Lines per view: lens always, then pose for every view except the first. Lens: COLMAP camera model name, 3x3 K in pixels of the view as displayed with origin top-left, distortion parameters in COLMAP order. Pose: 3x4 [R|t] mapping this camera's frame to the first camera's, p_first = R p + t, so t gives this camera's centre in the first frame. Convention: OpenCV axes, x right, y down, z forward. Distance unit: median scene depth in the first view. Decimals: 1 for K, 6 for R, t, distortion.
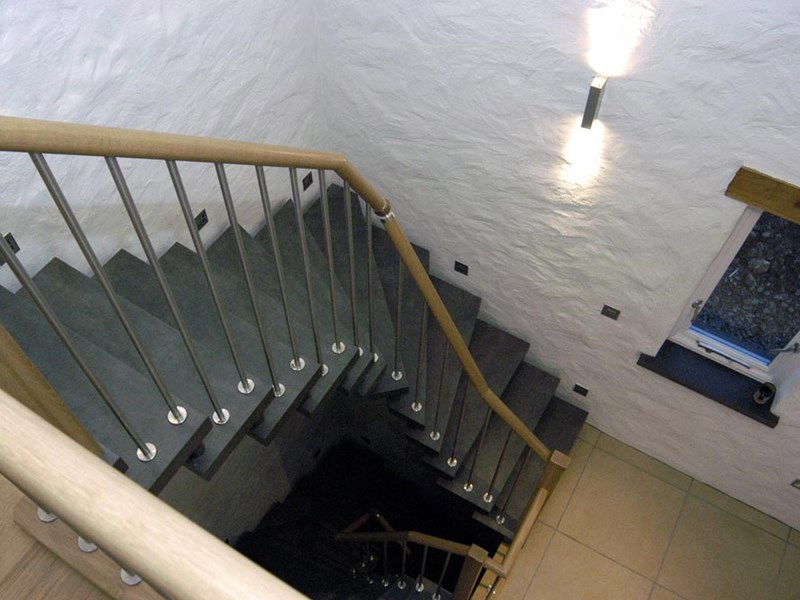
lens RADIAL K [[679.1, 0, 400.0], [0, 679.1, 300.0], [0, 0, 1]] dist [-0.131956, 0.066837]
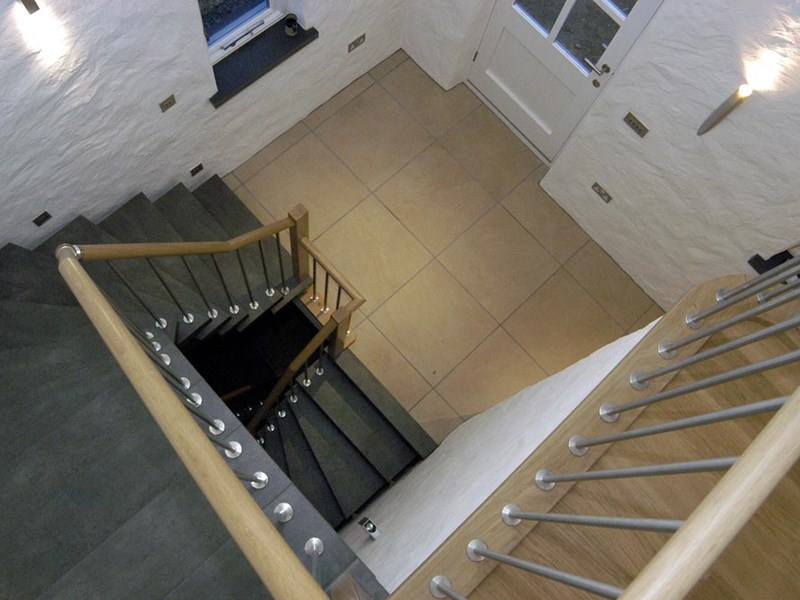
lens RADIAL K [[679.1, 0, 400.0], [0, 679.1, 300.0], [0, 0, 1]] dist [-0.131956, 0.066837]
pose [[0.275788, -0.919867, 0.278901, -0.132661], [0.700922, 0.391006, 0.596509, -0.211531], [-0.657761, 0.030978, 0.752589, 0.043786]]
